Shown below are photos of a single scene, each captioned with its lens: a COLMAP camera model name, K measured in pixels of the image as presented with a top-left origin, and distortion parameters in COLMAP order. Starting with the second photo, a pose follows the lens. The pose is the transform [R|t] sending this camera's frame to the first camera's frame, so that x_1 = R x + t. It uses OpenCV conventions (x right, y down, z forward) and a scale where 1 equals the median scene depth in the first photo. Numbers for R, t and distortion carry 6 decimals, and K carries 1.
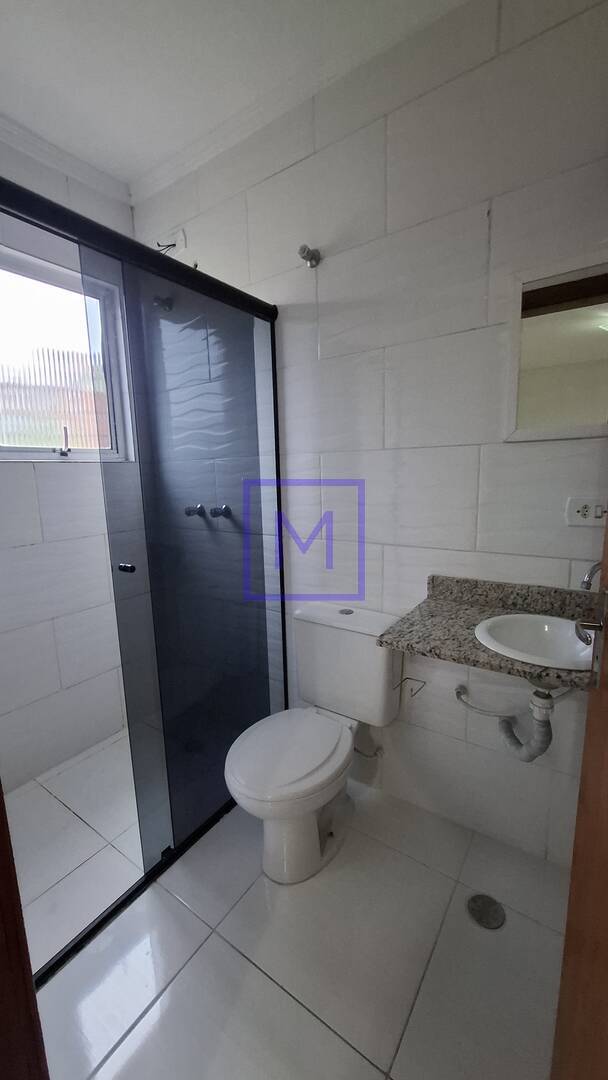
lens RADIAL K [[424.0, 0, 305.6], [0, 424.0, 541.0], [0, 0, 1]] dist [-0.008367, 0.002020]
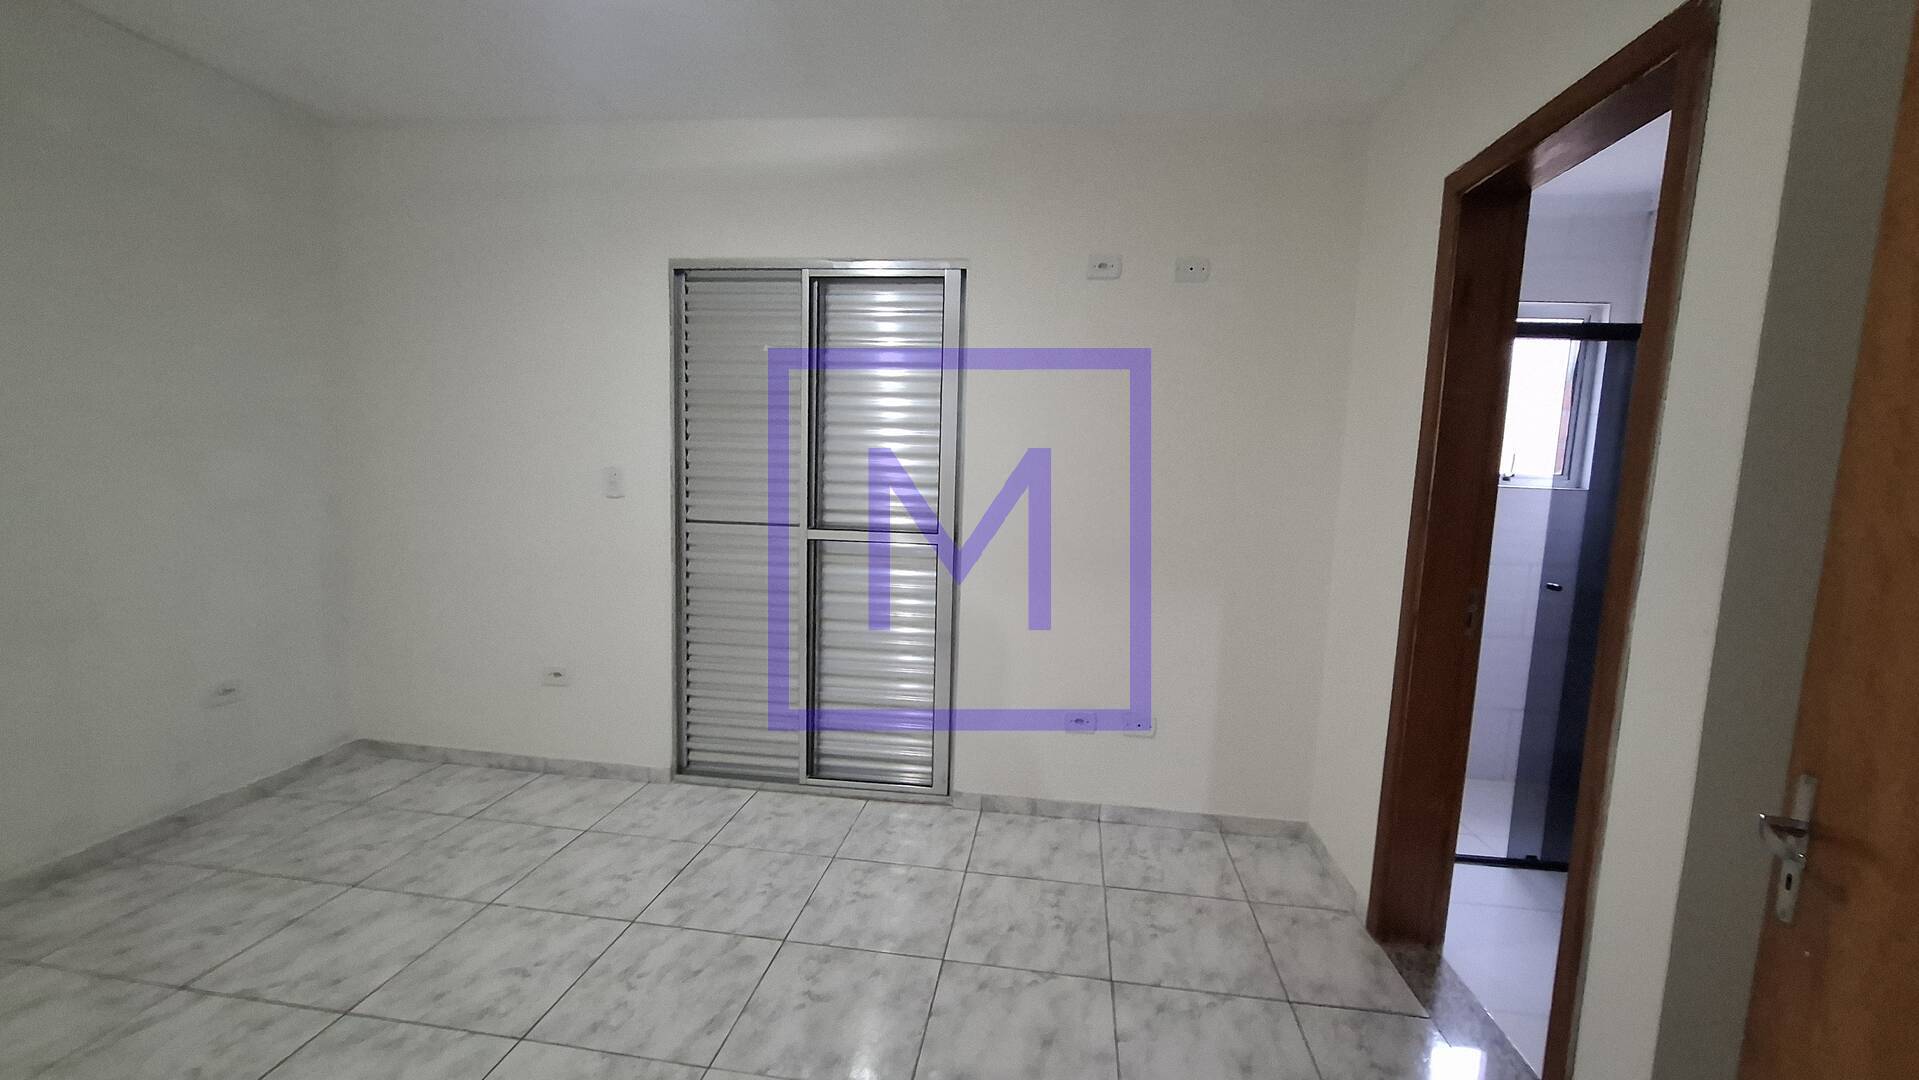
lens RADIAL K [[753.3, 0, 959.5], [0, 753.3, 543.1], [0, 0, 1]] dist [-0.008367, 0.002020]
pose [[0.461752, 0.140632, -0.875790, 0.561093], [-0.187882, 0.980455, 0.058380, 0.115265], [0.866883, 0.137587, 0.479149, -1.304243]]
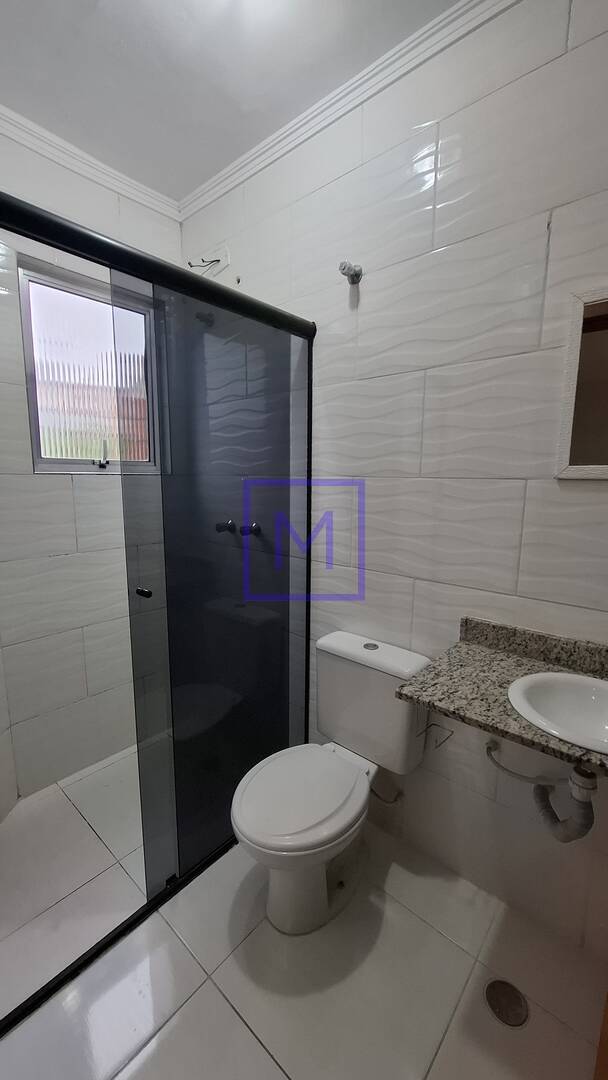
lens RADIAL K [[424.0, 0, 306.5], [0, 424.0, 541.1], [0, 0, 1]] dist [-0.008367, 0.002020]
pose [[0.993226, 0.053115, -0.103347, 0.042099], [-0.054158, 0.998506, -0.007305, -0.058286], [0.102804, 0.012852, 0.994619, 0.050982]]
